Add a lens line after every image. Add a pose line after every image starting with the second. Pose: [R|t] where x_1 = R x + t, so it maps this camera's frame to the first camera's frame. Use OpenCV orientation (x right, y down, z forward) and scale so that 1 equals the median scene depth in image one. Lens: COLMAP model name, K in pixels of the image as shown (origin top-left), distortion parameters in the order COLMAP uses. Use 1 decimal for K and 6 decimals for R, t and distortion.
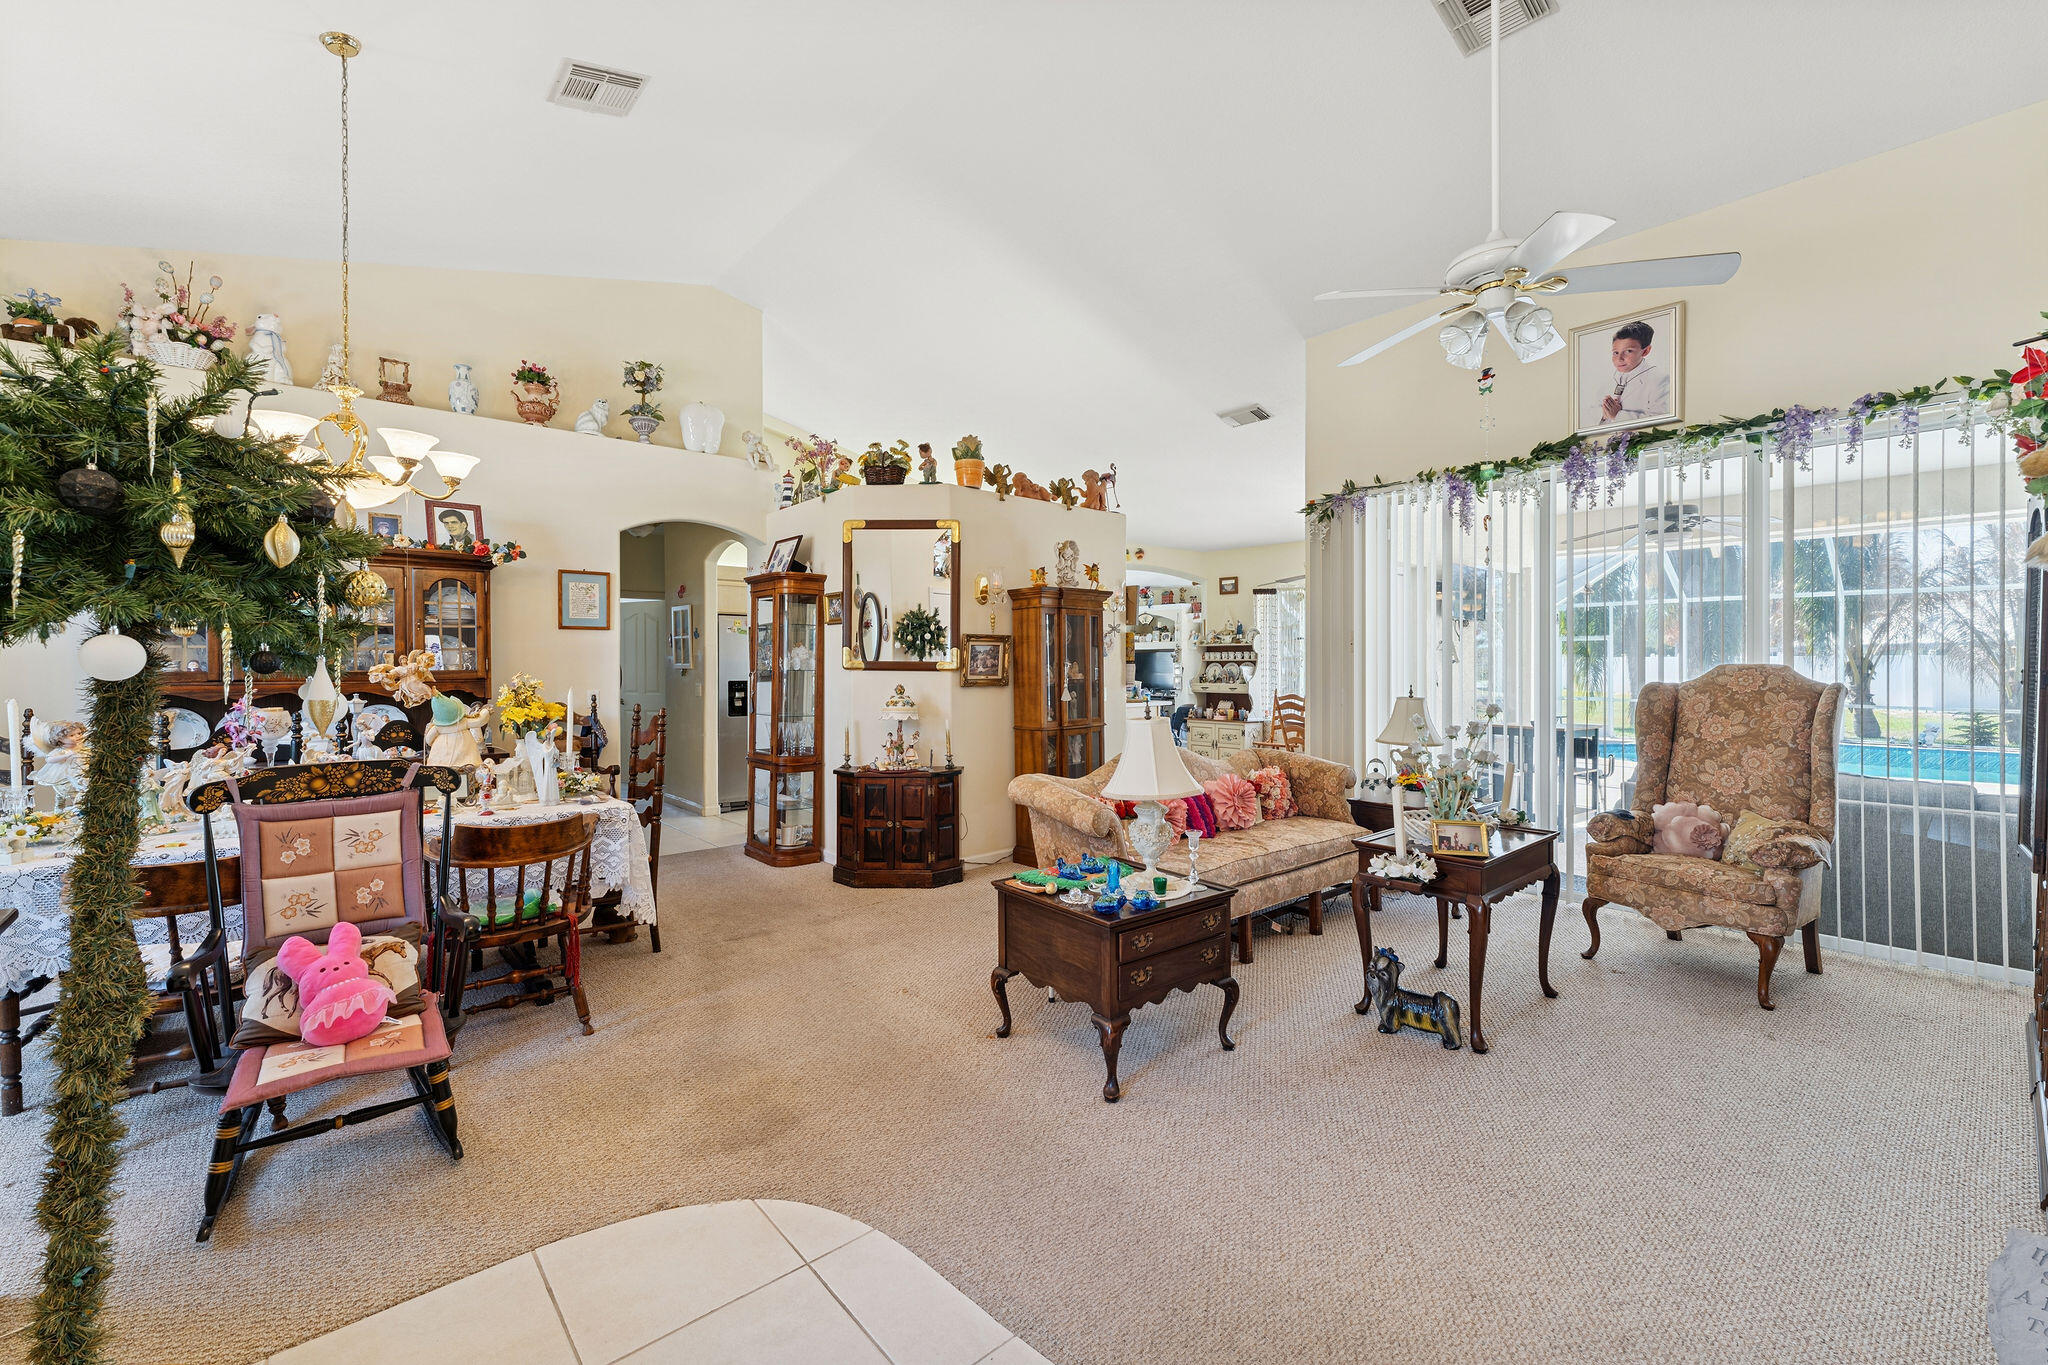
lens RADIAL K [[787.4, 0, 1049.2], [0, 787.4, 667.3], [0, 0, 1]] dist [-0.000077, -0.000351]
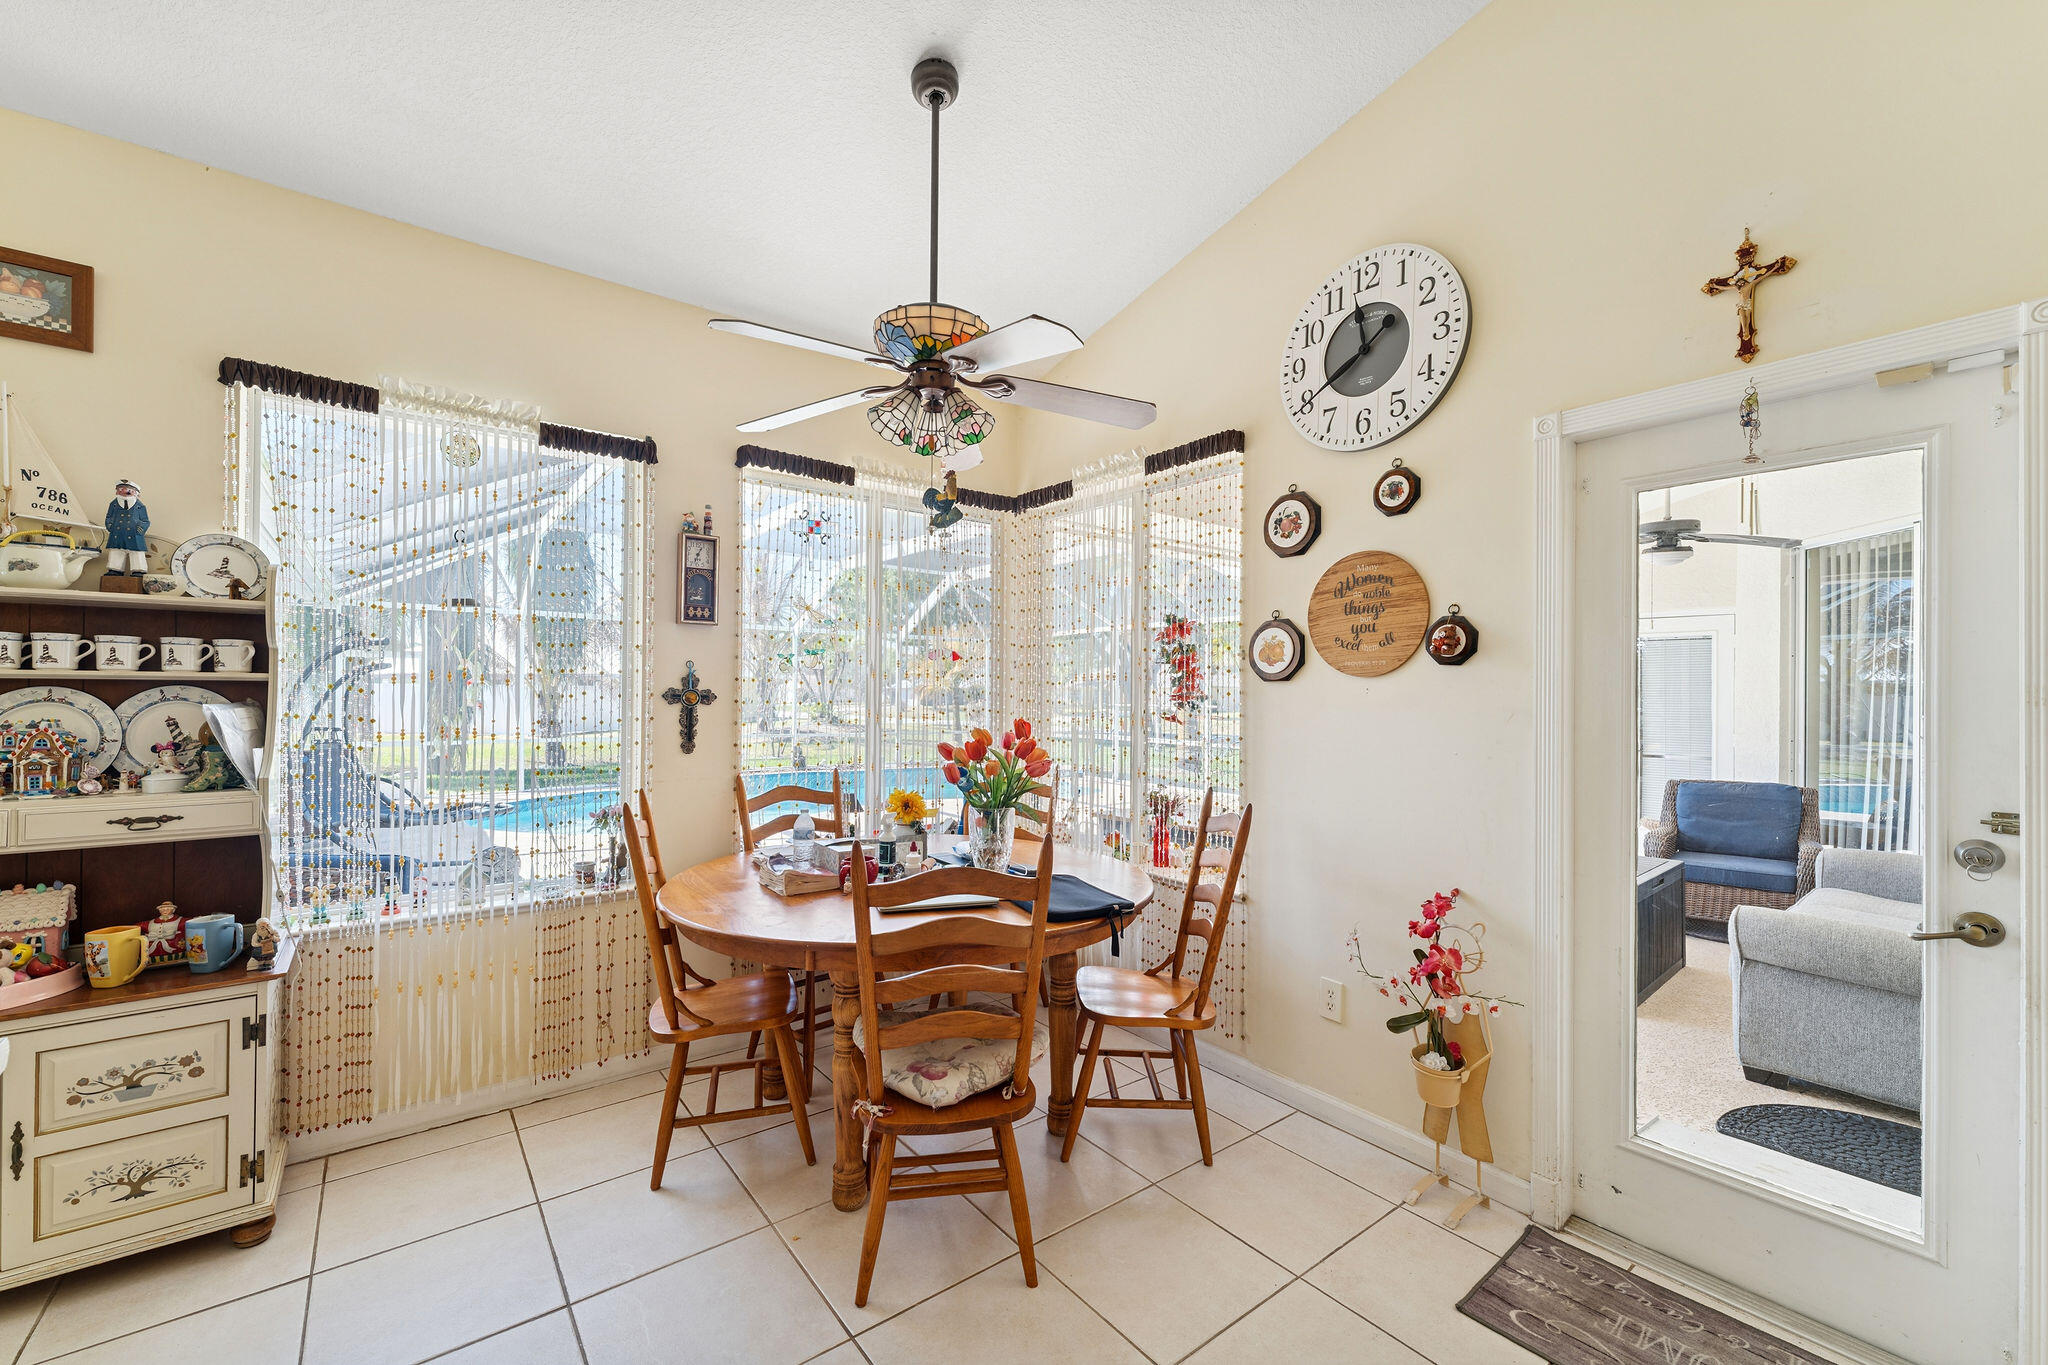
lens RADIAL K [[827.5, 0, 1014.1], [0, 827.5, 694.0], [0, 0, 1]] dist [0.000955, -0.000015]
pose [[0.067816, 0.005244, 0.997684, 0.086513], [-0.001466, 0.999986, -0.005156, -0.007298], [-0.997697, -0.001113, 0.067823, 1.585293]]
